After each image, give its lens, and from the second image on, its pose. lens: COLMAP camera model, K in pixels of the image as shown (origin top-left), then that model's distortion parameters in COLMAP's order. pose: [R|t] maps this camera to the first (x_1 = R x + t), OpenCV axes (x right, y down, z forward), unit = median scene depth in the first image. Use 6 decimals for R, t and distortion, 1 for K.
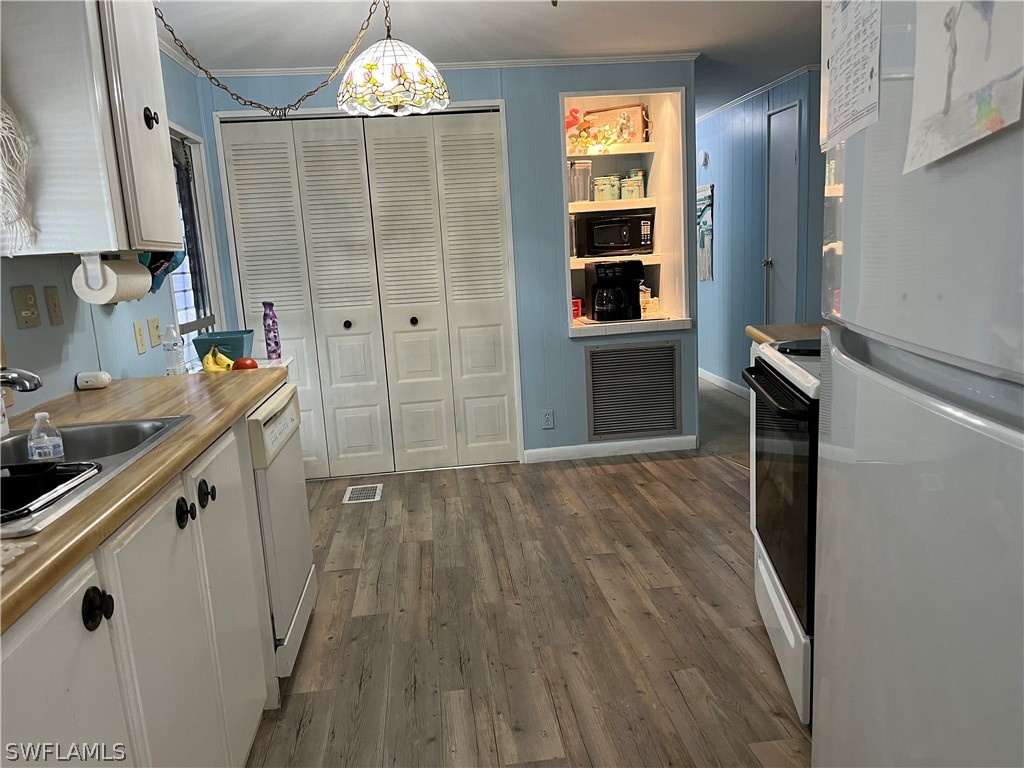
lens RADIAL K [[769.4, 0, 509.7], [0, 769.4, 388.6], [0, 0, 1]] dist [0.077450, -0.105920]
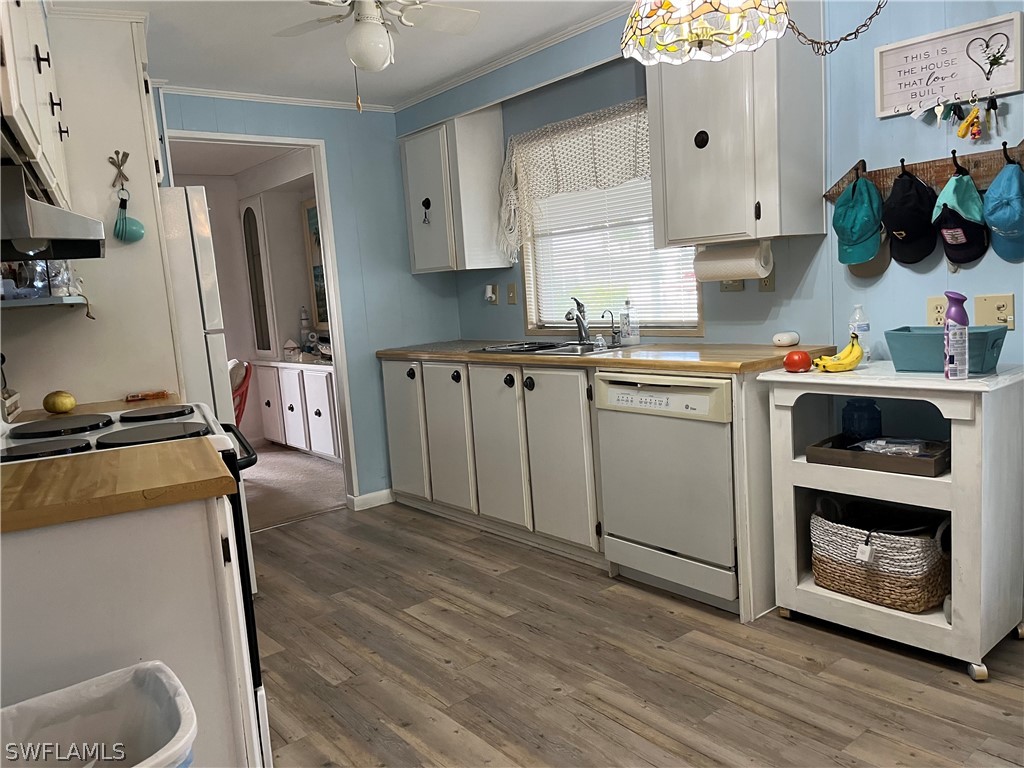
lens RADIAL K [[769.4, 0, 509.7], [0, 769.4, 388.6], [0, 0, 1]] dist [0.077450, -0.105920]
pose [[-0.829430, 0.190754, -0.525032, 0.665141], [0.020657, 0.949720, 0.312418, -0.451616], [0.558229, 0.248283, -0.791667, 2.395001]]
